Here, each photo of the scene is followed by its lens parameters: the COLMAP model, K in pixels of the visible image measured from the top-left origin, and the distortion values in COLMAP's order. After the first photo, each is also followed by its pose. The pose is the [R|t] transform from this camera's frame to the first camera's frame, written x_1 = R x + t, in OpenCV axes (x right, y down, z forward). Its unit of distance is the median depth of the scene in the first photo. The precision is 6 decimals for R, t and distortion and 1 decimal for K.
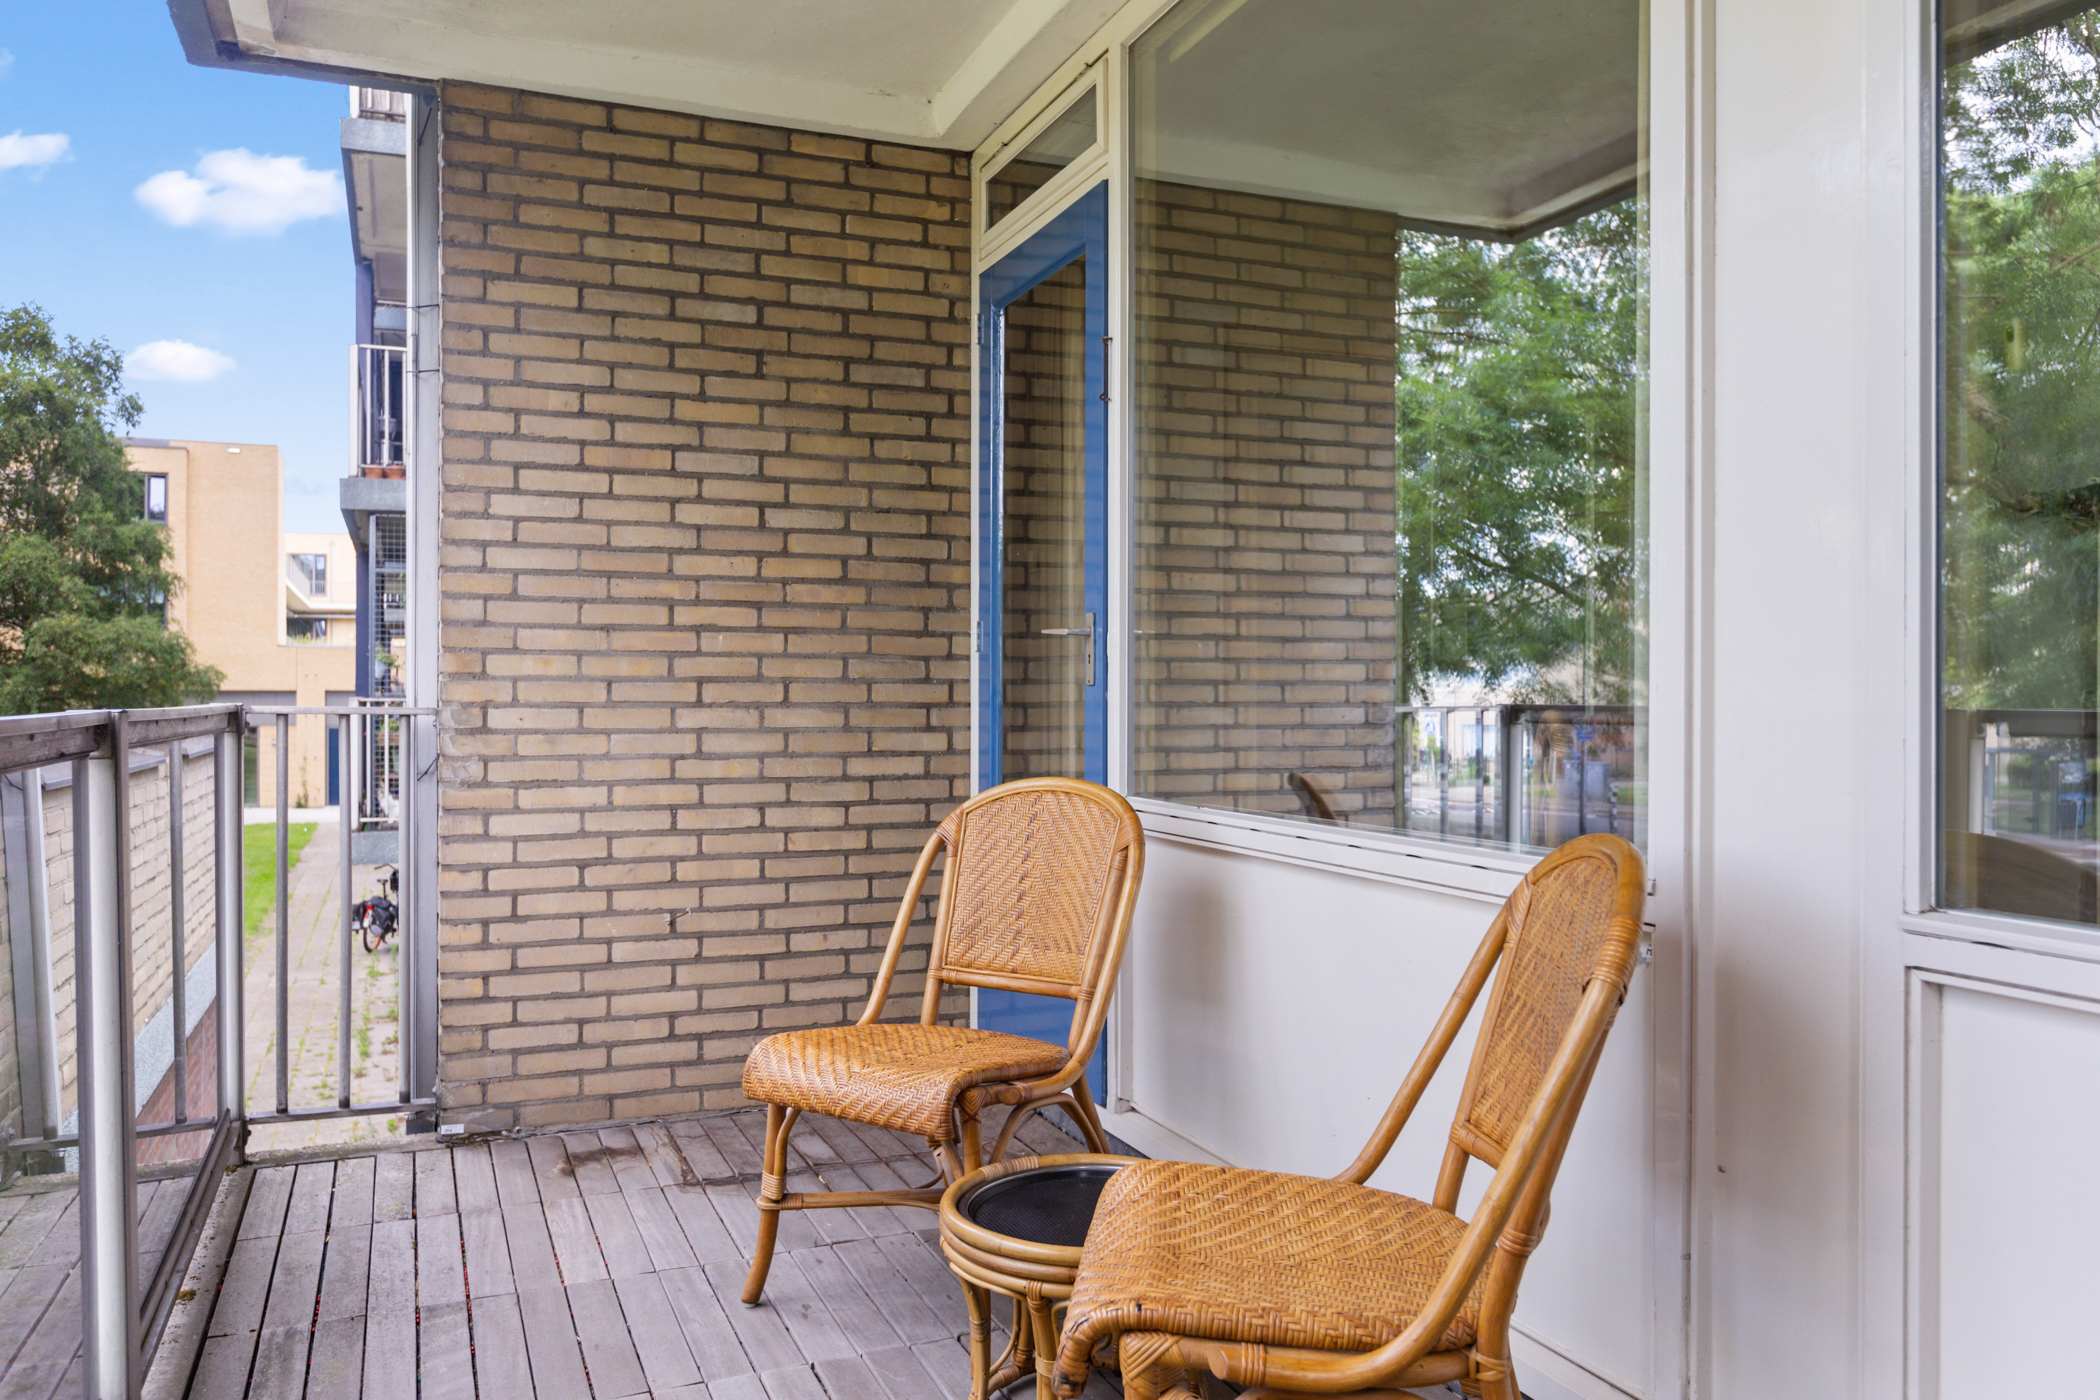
lens RADIAL K [[1554.9, 0, 1049.7], [0, 1554.9, 698.5], [0, 0, 1]] dist [0.004725, -0.001553]
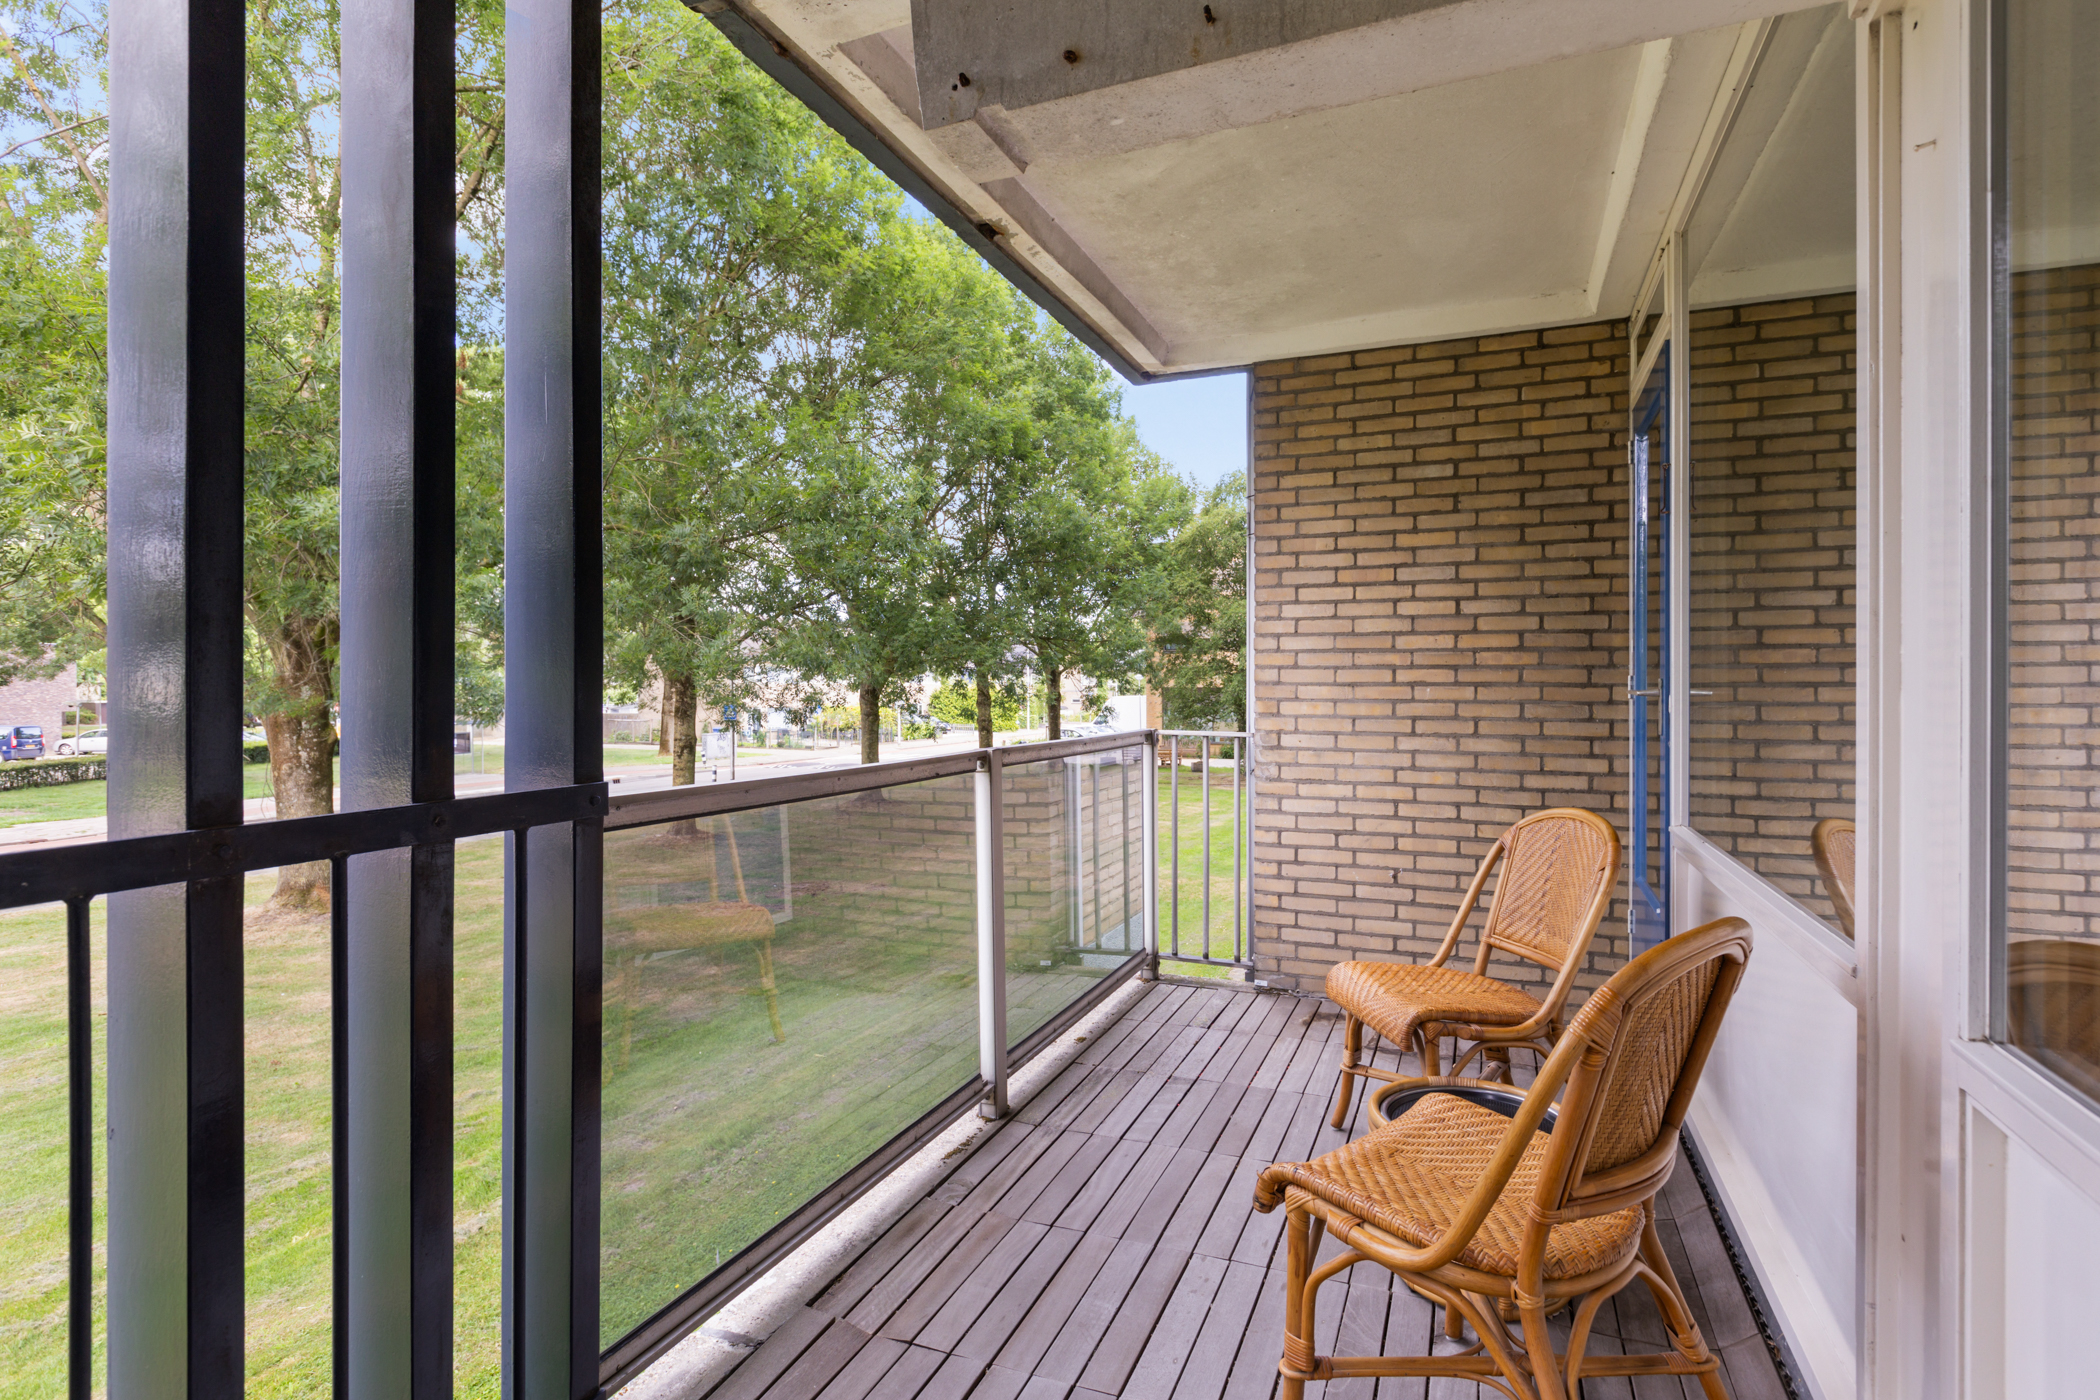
lens RADIAL K [[1065.2, 0, 1045.4], [0, 1065.2, 694.0], [0, 0, 1]] dist [0.004377, 0.000632]
pose [[0.706737, 0.005093, -0.707458, 0.254564], [-0.001605, 0.999983, 0.005595, -0.040775], [0.707474, -0.002819, 0.706733, 0.017712]]
